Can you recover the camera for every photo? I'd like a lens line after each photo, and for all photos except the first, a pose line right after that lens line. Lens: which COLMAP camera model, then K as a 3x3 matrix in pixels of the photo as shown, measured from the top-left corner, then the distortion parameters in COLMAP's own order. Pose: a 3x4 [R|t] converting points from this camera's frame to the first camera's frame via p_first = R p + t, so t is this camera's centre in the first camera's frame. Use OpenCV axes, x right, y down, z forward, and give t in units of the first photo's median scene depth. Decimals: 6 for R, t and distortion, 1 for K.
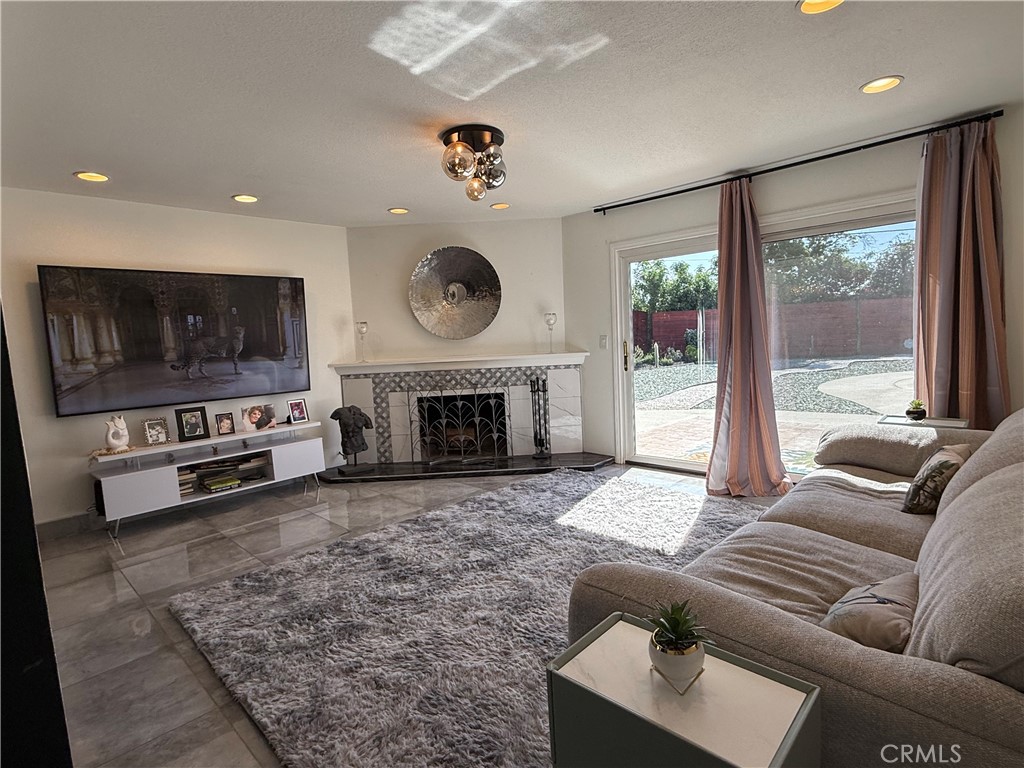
lens RADIAL K [[505.9, 0, 518.6], [0, 505.9, 392.4], [0, 0, 1]] dist [-0.006490, -0.000628]
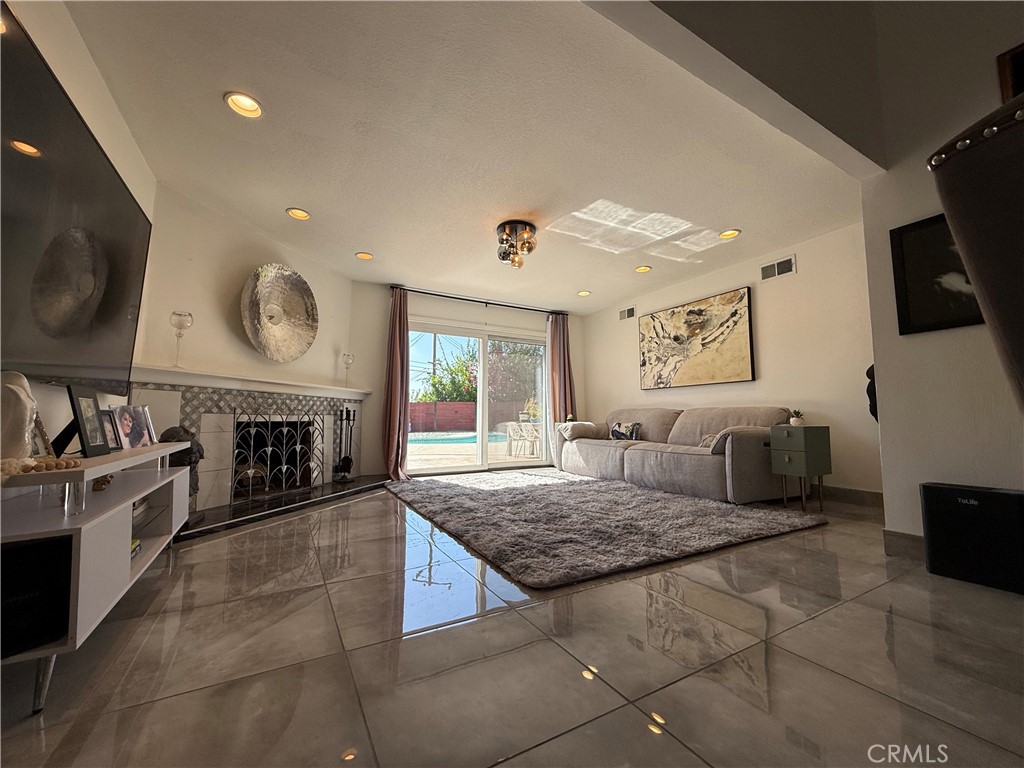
lens RADIAL K [[414.4, 0, 516.6], [0, 414.4, 378.4], [0, 0, 1]] dist [-0.000019, 0.000011]
pose [[0.293188, 0.144093, 0.945134, -0.708916], [0.071758, 0.982472, -0.172046, 0.088458], [-0.953358, 0.118263, 0.277709, 0.379081]]
